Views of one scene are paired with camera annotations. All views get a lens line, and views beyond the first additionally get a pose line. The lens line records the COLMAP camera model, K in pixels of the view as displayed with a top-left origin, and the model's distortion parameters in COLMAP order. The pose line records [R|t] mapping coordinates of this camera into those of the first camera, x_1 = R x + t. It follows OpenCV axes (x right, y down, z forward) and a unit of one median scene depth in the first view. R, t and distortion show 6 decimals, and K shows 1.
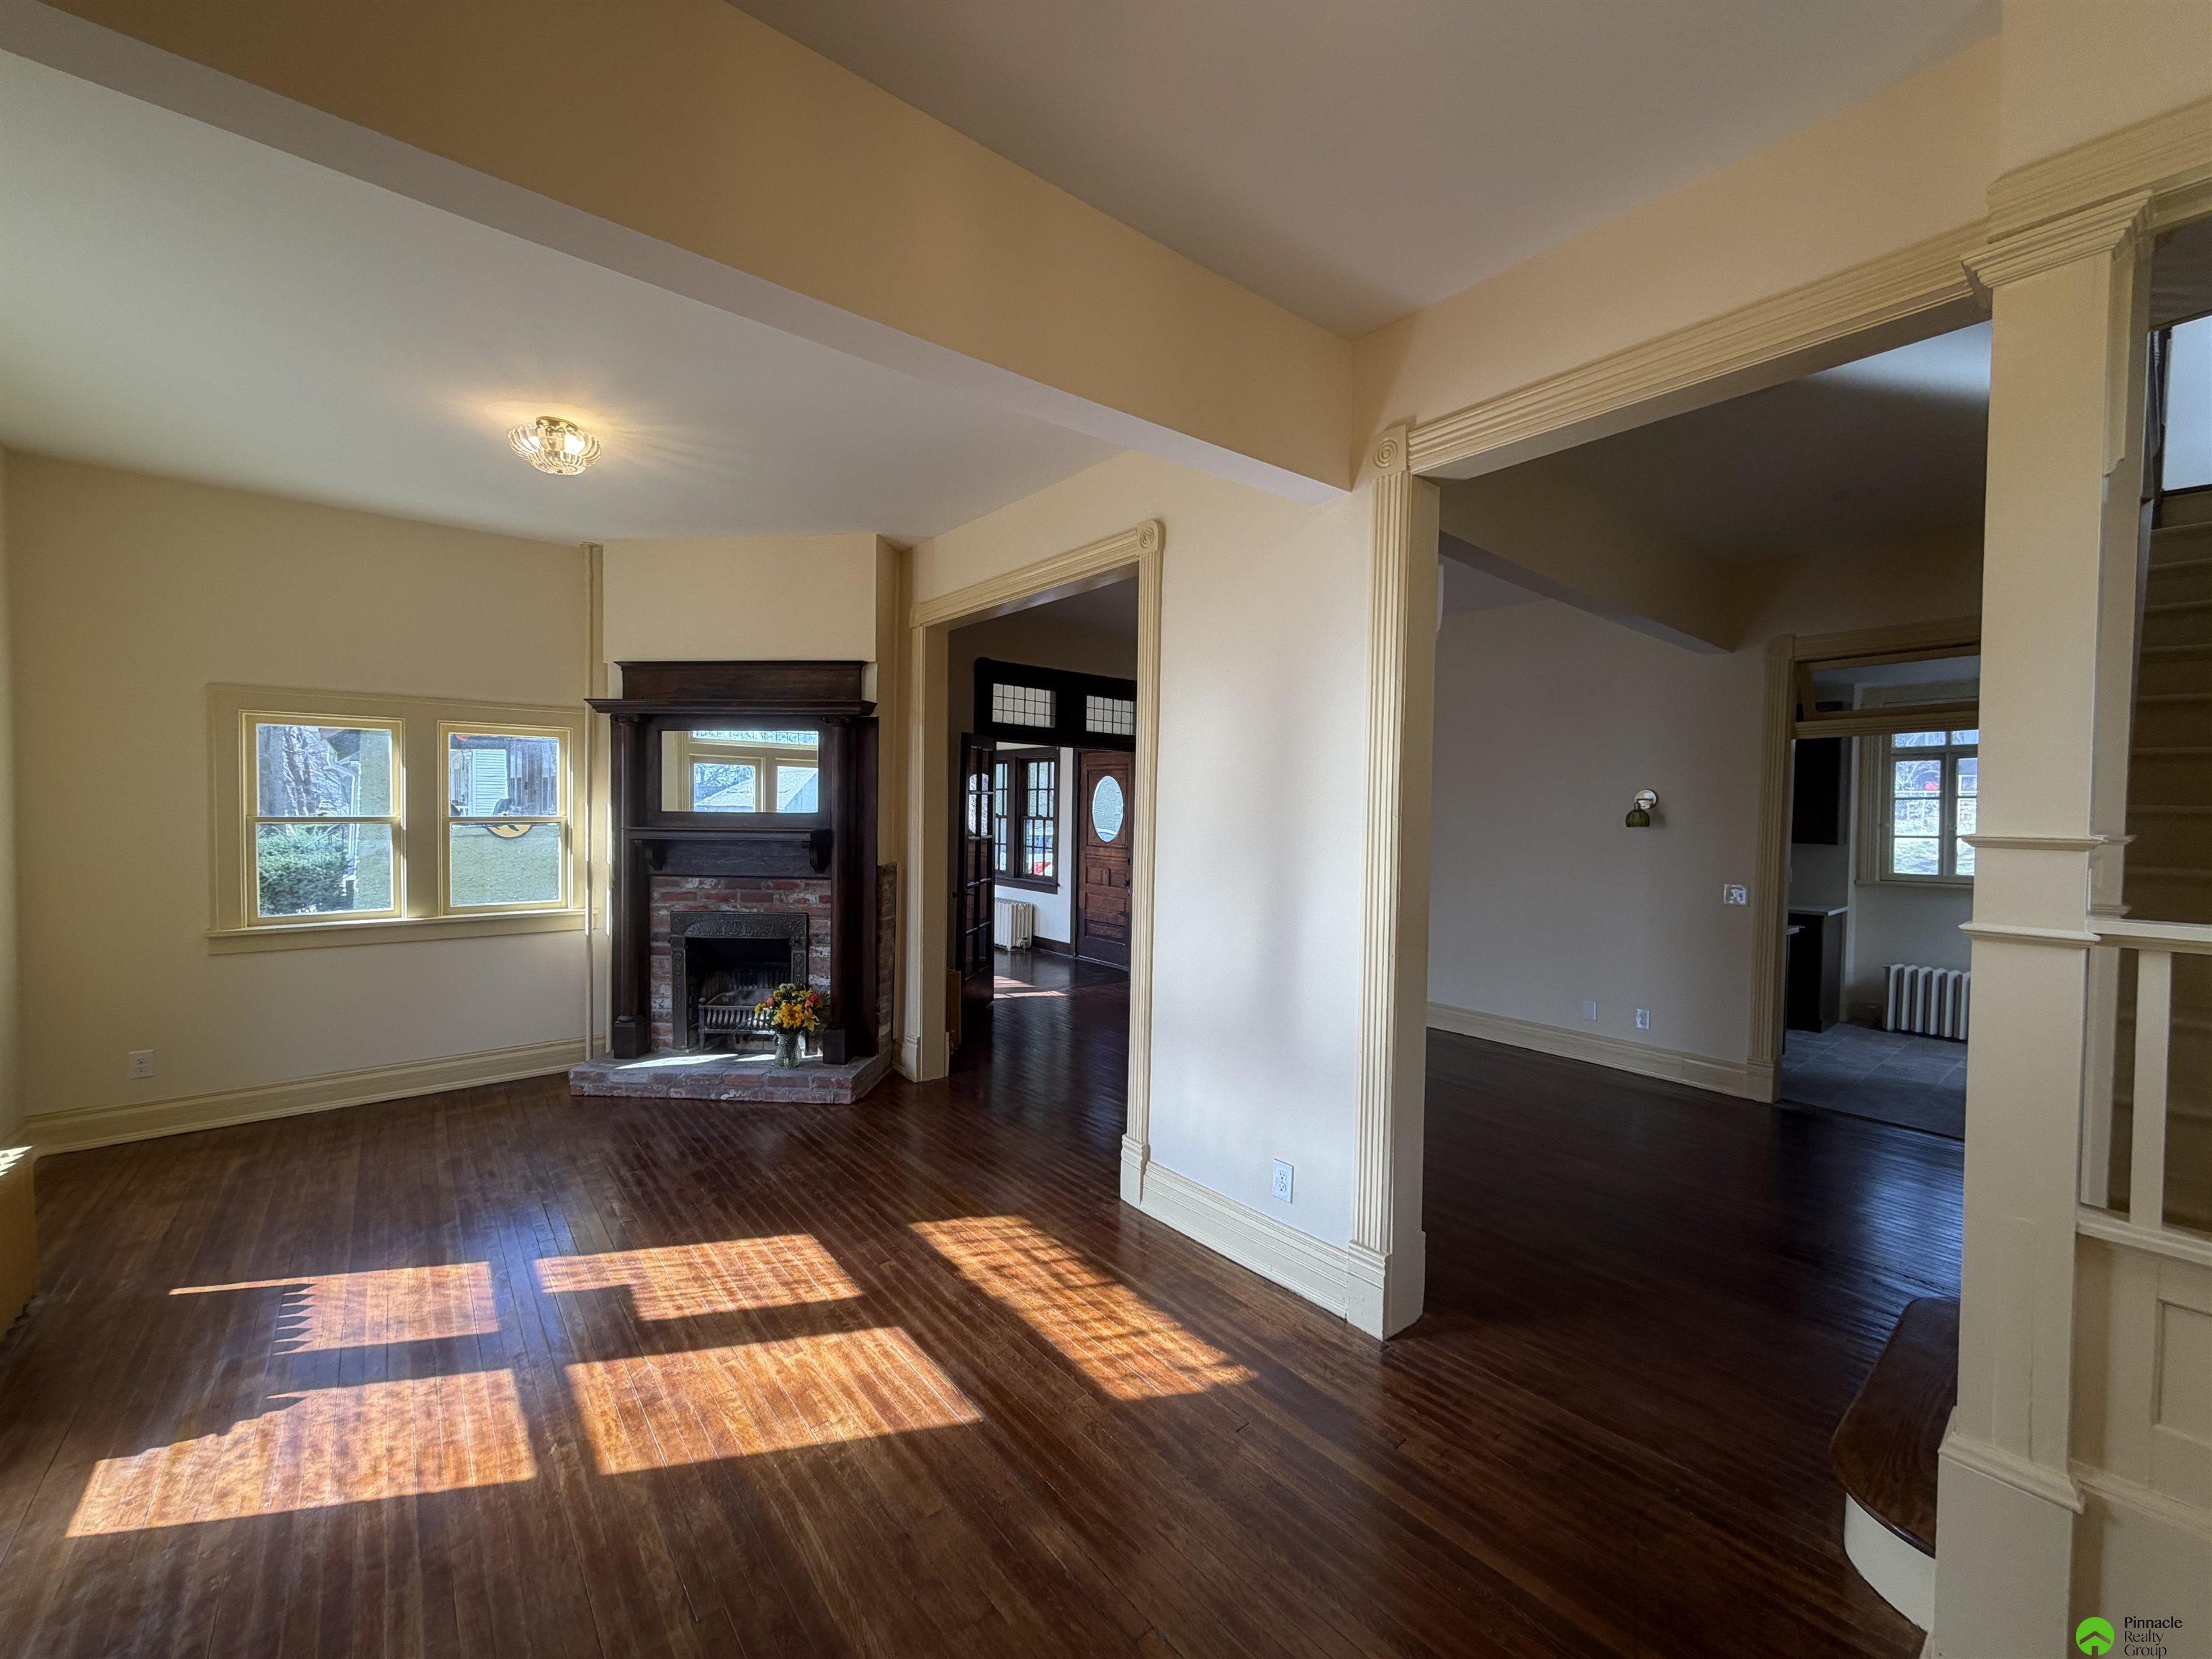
lens RADIAL K [[879.5, 0, 1102.8], [0, 879.5, 831.2], [0, 0, 1]] dist [-0.001647, 0.000037]
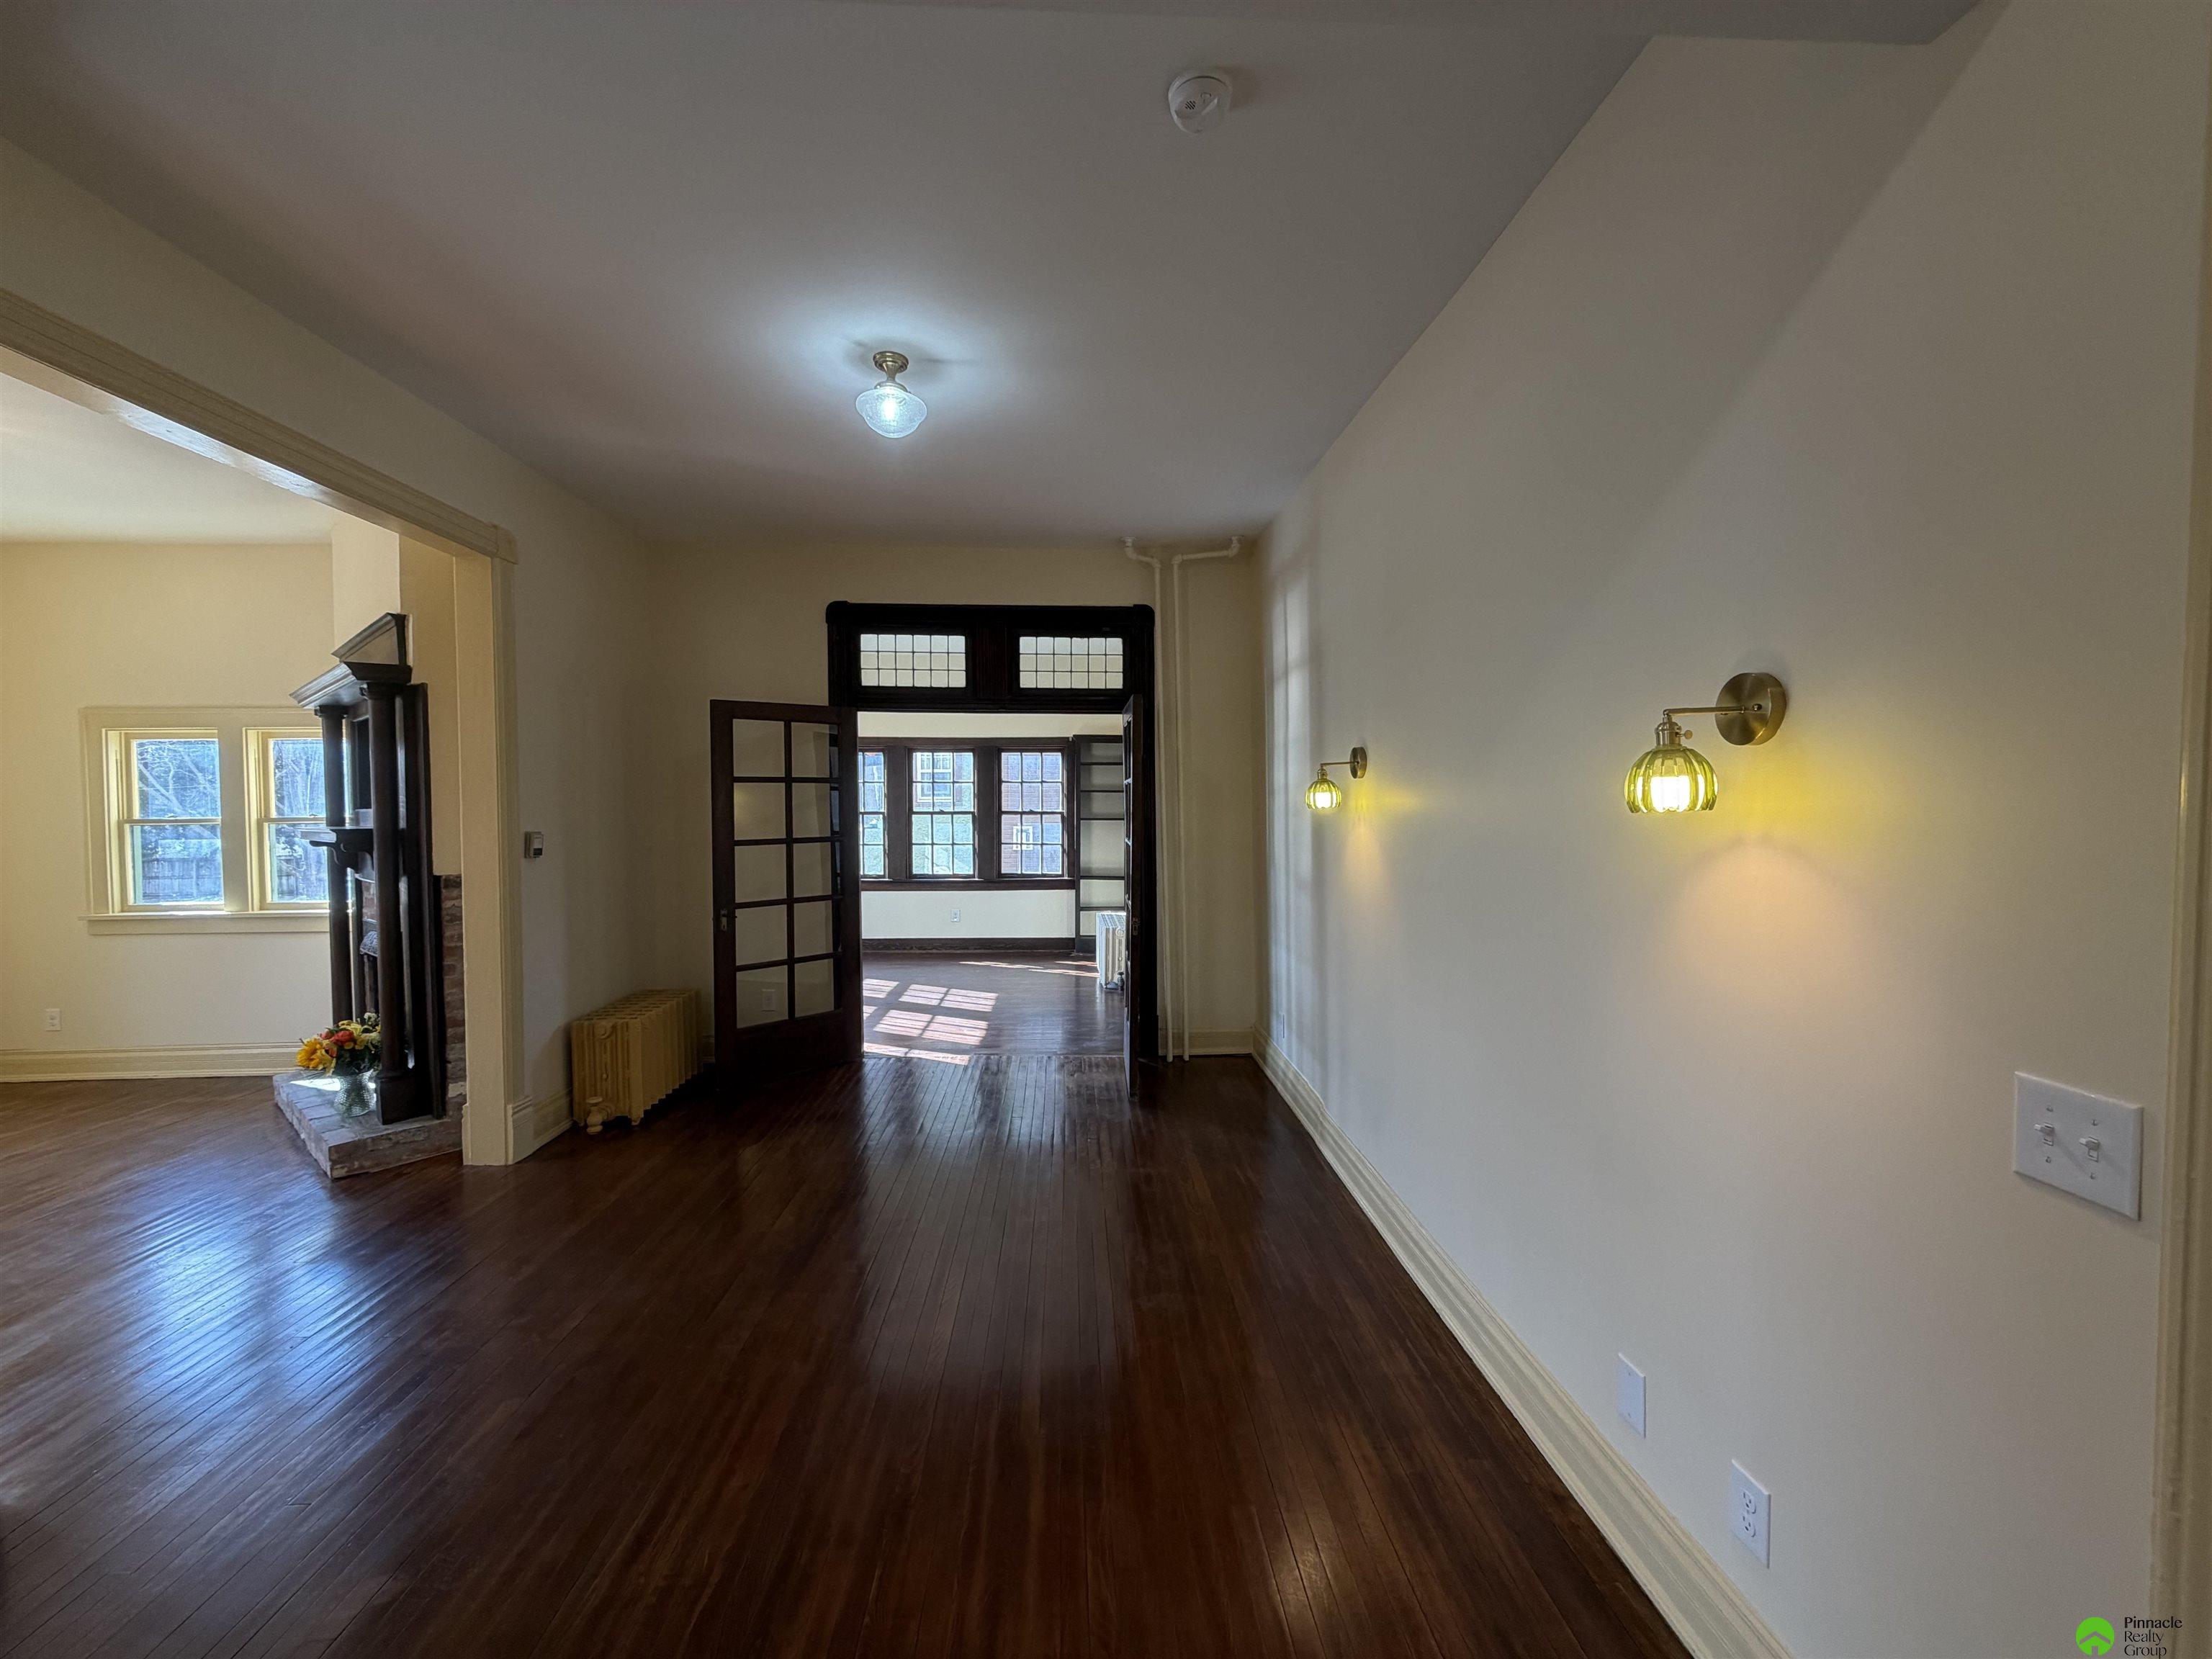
lens RADIAL K [[879.5, 0, 1094.9], [0, 879.5, 834.1], [0, 0, 1]] dist [-0.001647, 0.000037]
pose [[0.800293, 0.000767, -0.599608, 1.098264], [-0.000375, 1.000000, 0.000779, 0.002988], [0.599609, -0.000398, 0.800293, 1.181887]]
